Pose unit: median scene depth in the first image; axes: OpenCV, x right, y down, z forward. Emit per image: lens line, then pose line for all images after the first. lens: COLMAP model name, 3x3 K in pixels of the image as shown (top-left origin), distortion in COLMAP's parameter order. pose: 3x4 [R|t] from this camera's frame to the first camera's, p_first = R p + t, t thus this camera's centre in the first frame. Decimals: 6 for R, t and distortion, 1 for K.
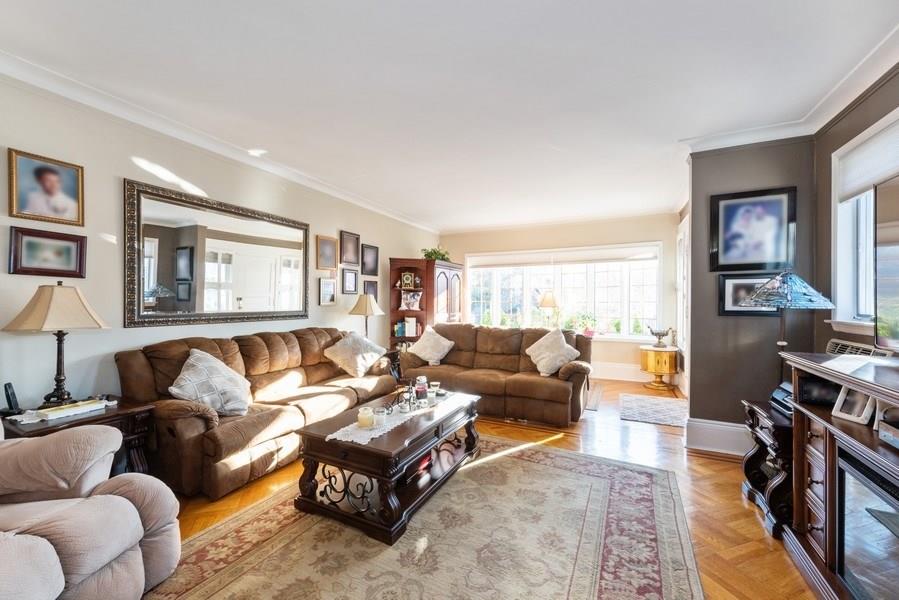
lens RADIAL K [[357.5, 0, 446.5], [0, 357.5, 304.5], [0, 0, 1]] dist [0.015779, -0.003442]
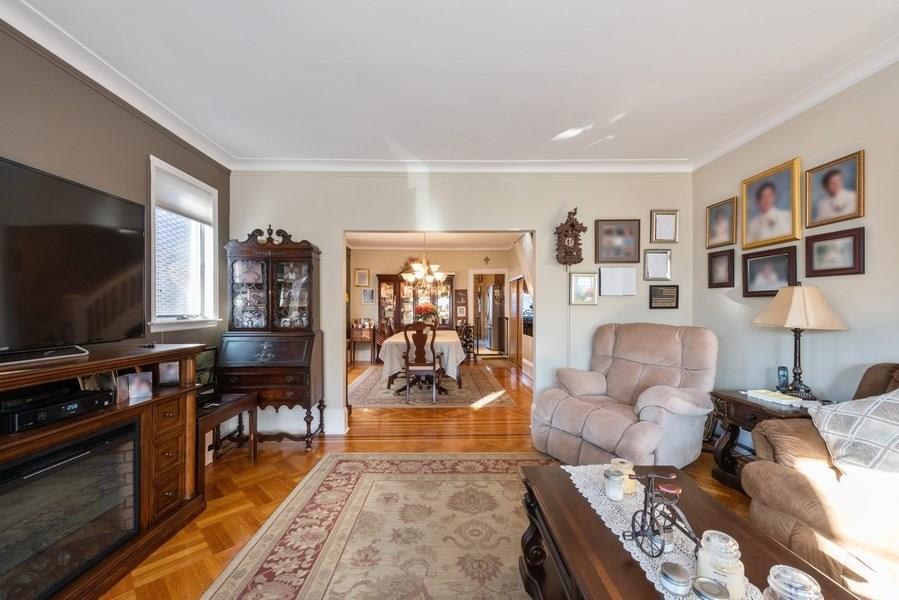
lens RADIAL K [[357.5, 0, 443.1], [0, 357.5, 308.9], [0, 0, 1]] dist [0.015779, -0.003442]
pose [[-0.894913, -0.000133, -0.446241, 0.223225], [-0.003869, 0.999965, 0.007462, 0.007669], [0.446224, 0.008405, -0.894882, 0.911786]]
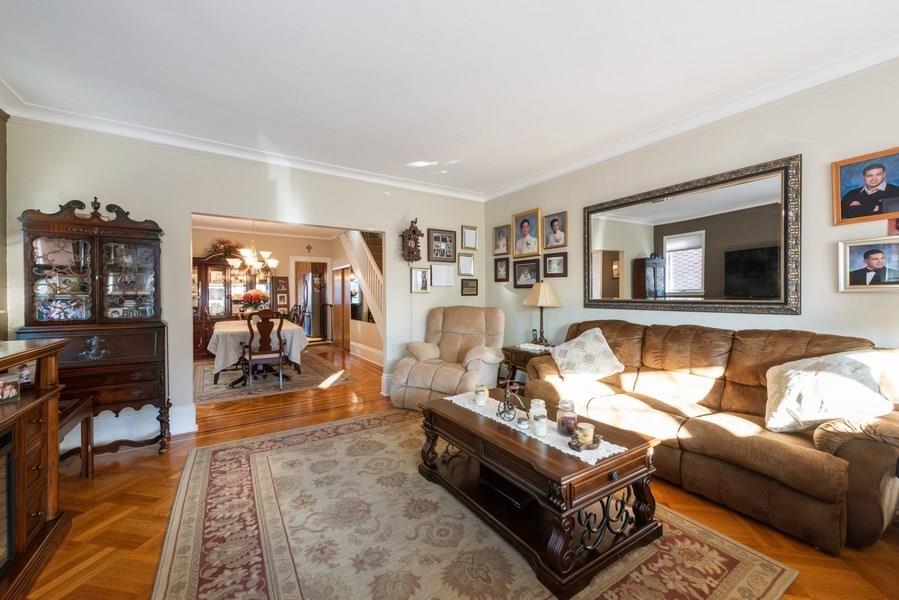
lens RADIAL K [[357.5, 0, 444.2], [0, 357.5, 295.9], [0, 0, 1]] dist [0.015779, -0.003442]
pose [[-0.515551, 0.001753, -0.856857, 0.491848], [-0.002863, 0.999989, 0.003769, 0.008066], [0.856854, 0.004396, -0.515540, 0.932987]]
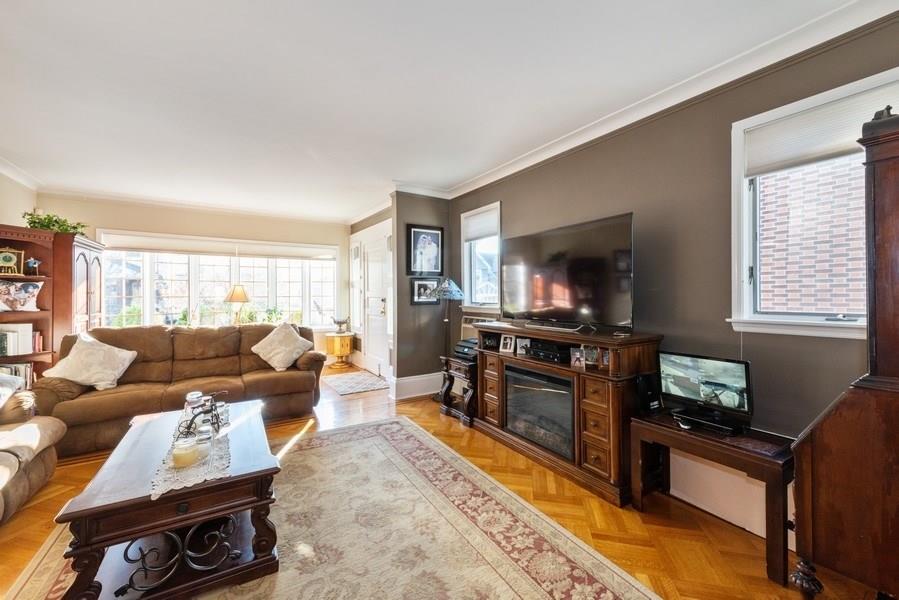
lens RADIAL K [[357.5, 0, 445.6], [0, 357.5, 294.7], [0, 0, 1]] dist [0.015779, -0.003442]
pose [[0.528207, -0.001327, 0.849114, -0.367845], [0.010898, 0.999927, -0.005217, -0.002188], [-0.849045, 0.012010, 0.528183, 0.089476]]
